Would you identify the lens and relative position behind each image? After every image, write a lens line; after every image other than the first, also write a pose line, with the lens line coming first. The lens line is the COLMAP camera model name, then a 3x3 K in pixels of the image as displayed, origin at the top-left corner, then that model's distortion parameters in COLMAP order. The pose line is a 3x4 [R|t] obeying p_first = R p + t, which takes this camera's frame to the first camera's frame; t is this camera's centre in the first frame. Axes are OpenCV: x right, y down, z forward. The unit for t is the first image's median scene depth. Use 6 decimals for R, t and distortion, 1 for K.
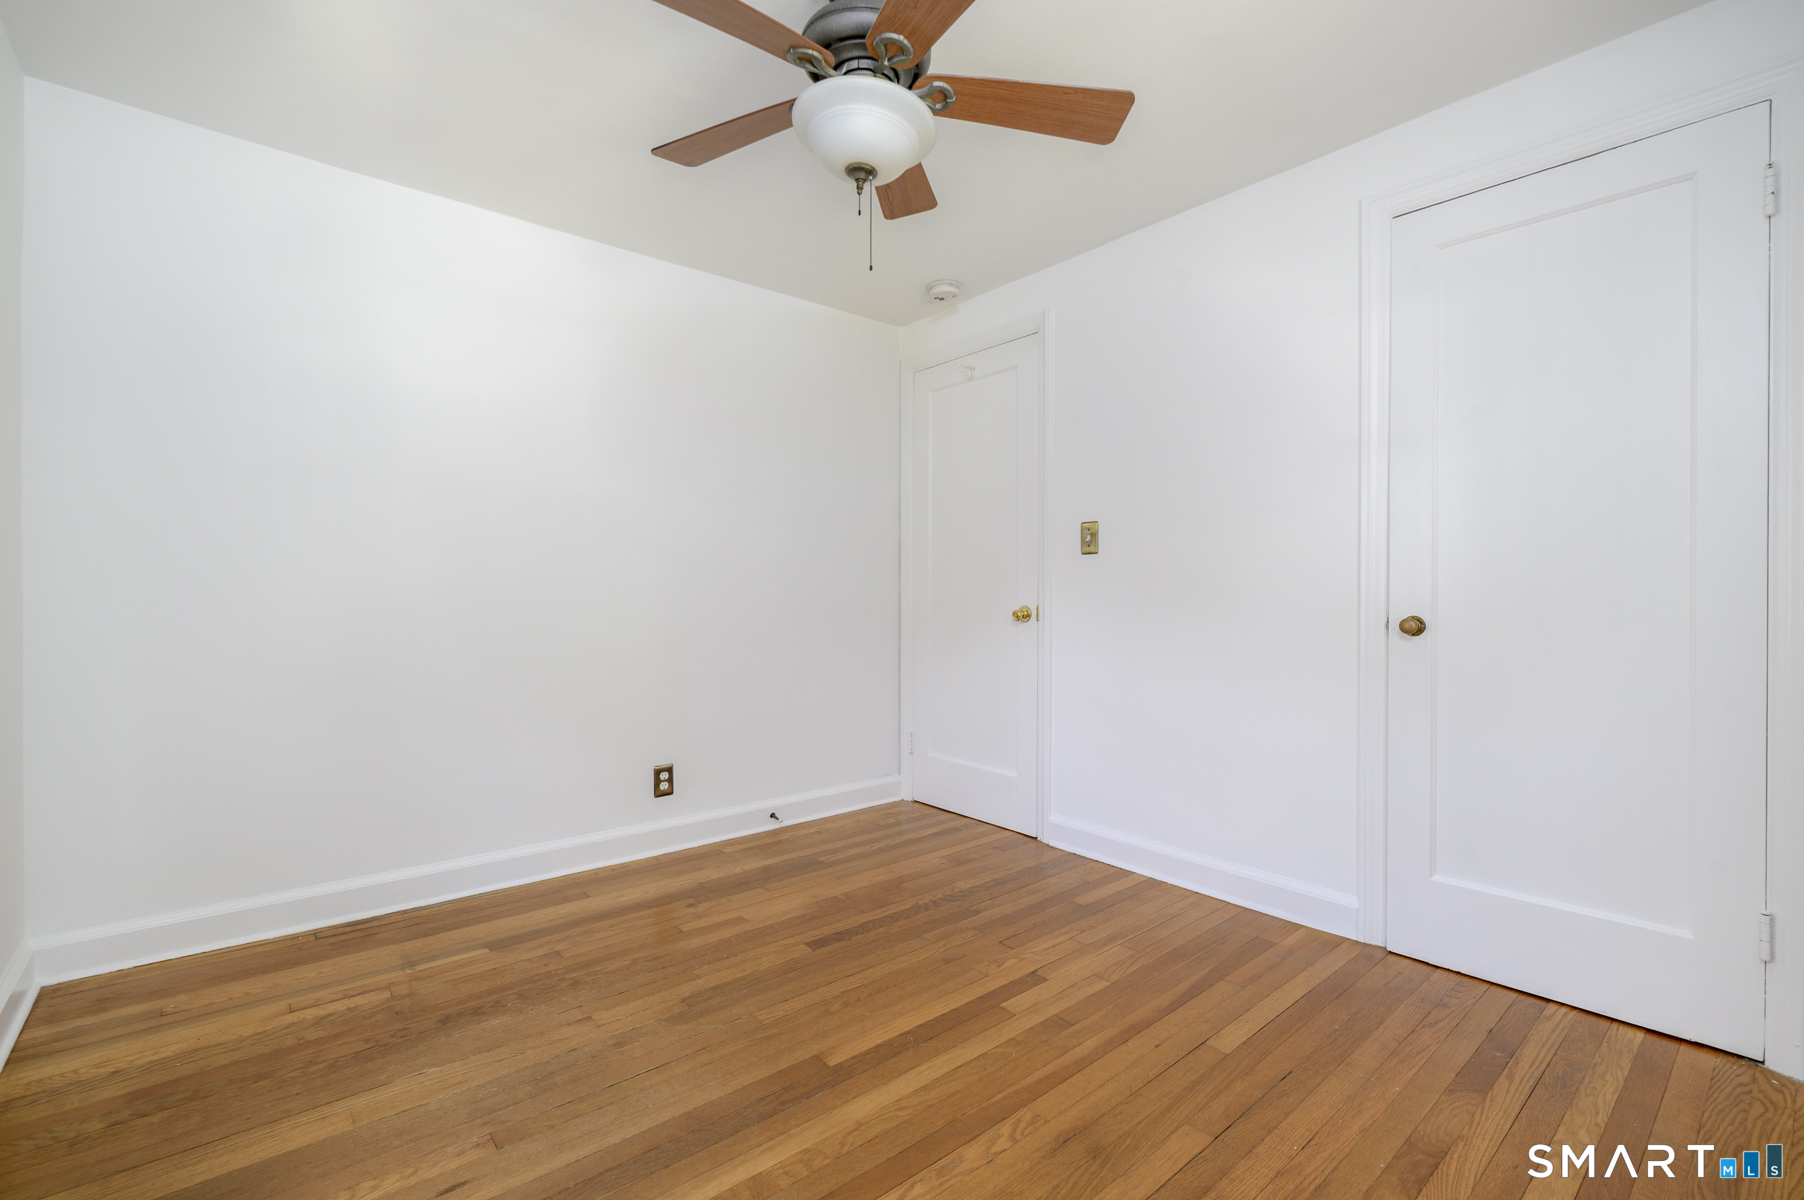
lens RADIAL K [[789.5, 0, 897.3], [0, 789.5, 596.9], [0, 0, 1]] dist [0.001203, -0.001299]
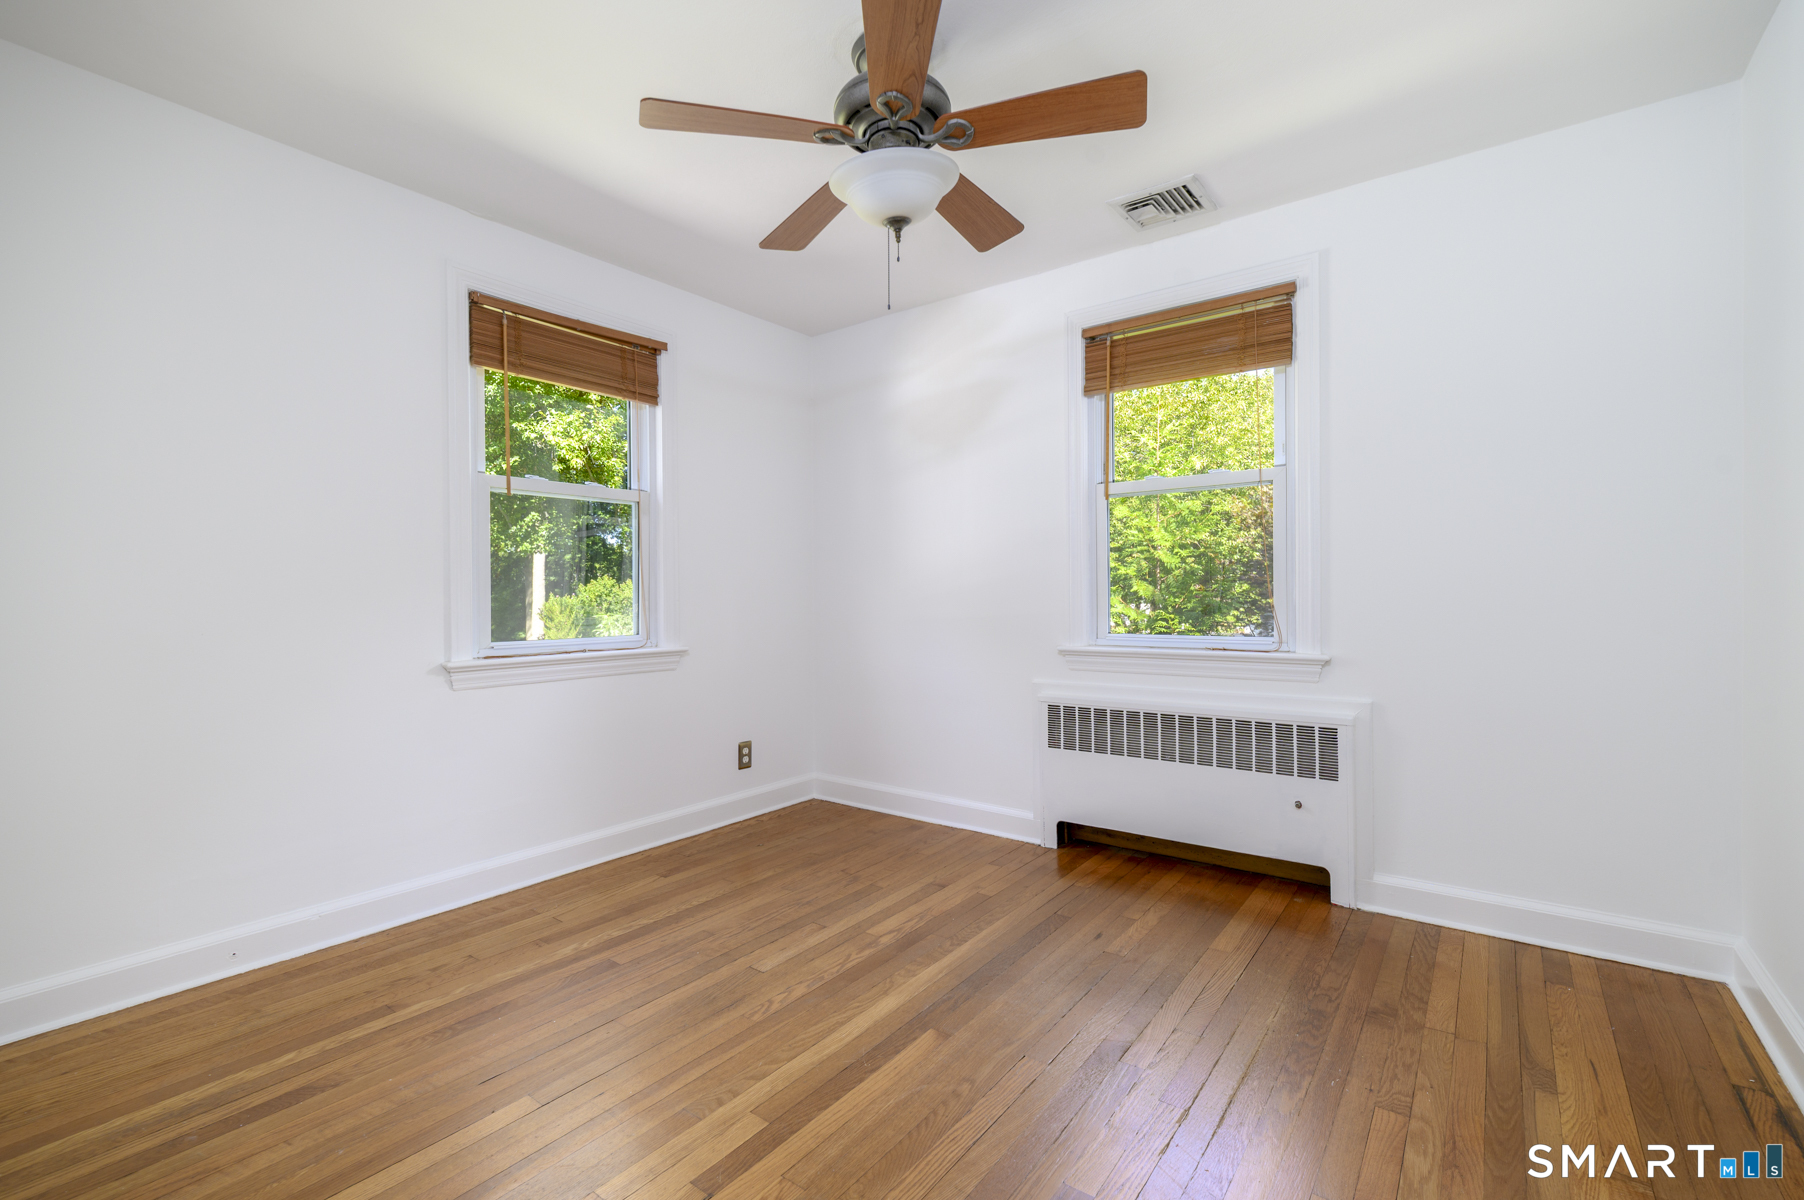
lens RADIAL K [[792.0, 0, 897.1], [0, 792.0, 591.6], [0, 0, 1]] dist [0.004268, -0.003100]
pose [[-0.973962, 0.006606, -0.226616, 0.204814], [0.003775, 0.999909, 0.012924, -0.027807], [0.226681, 0.011732, -0.973898, 2.027728]]
